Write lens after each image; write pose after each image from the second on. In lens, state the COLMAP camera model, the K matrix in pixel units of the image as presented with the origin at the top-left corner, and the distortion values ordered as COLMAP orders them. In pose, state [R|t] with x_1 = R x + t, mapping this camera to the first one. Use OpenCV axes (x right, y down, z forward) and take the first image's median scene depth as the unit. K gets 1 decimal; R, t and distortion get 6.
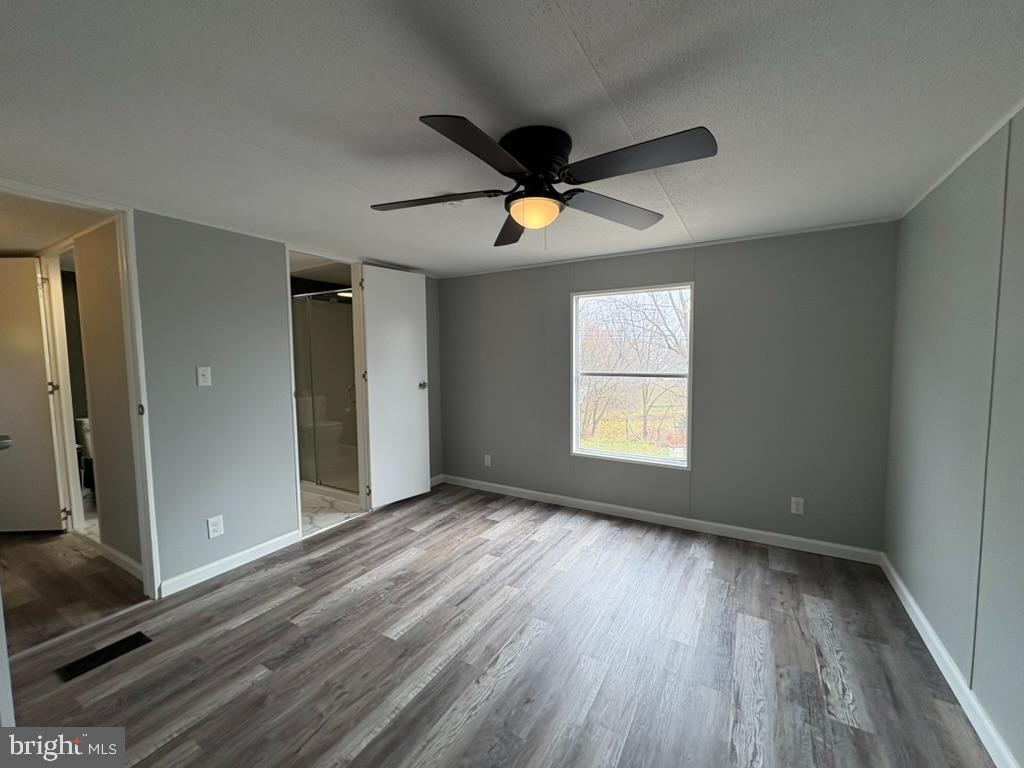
lens RADIAL K [[415.1, 0, 510.3], [0, 415.1, 385.5], [0, 0, 1]] dist [0.000227, 0.000013]
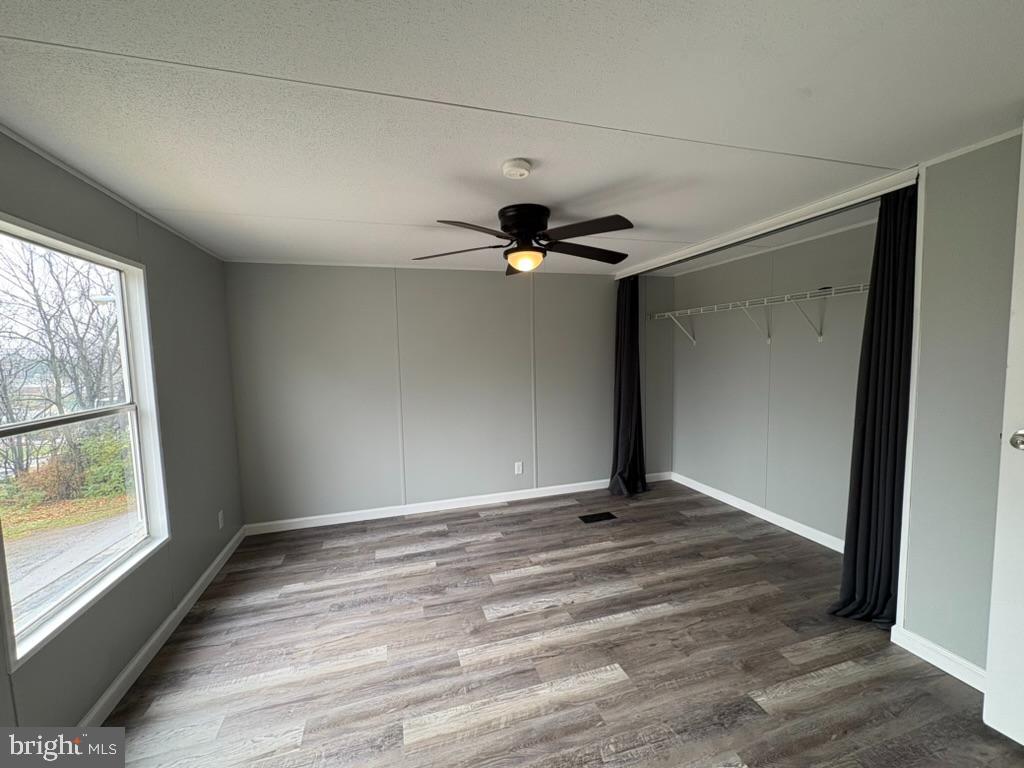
lens RADIAL K [[415.1, 0, 510.3], [0, 415.1, 385.5], [0, 0, 1]] dist [0.000227, 0.000013]
pose [[-0.734658, -0.026672, 0.677914, -0.709726], [0.080655, 0.988707, 0.126306, -0.145608], [-0.673627, 0.147469, -0.724210, 1.729311]]
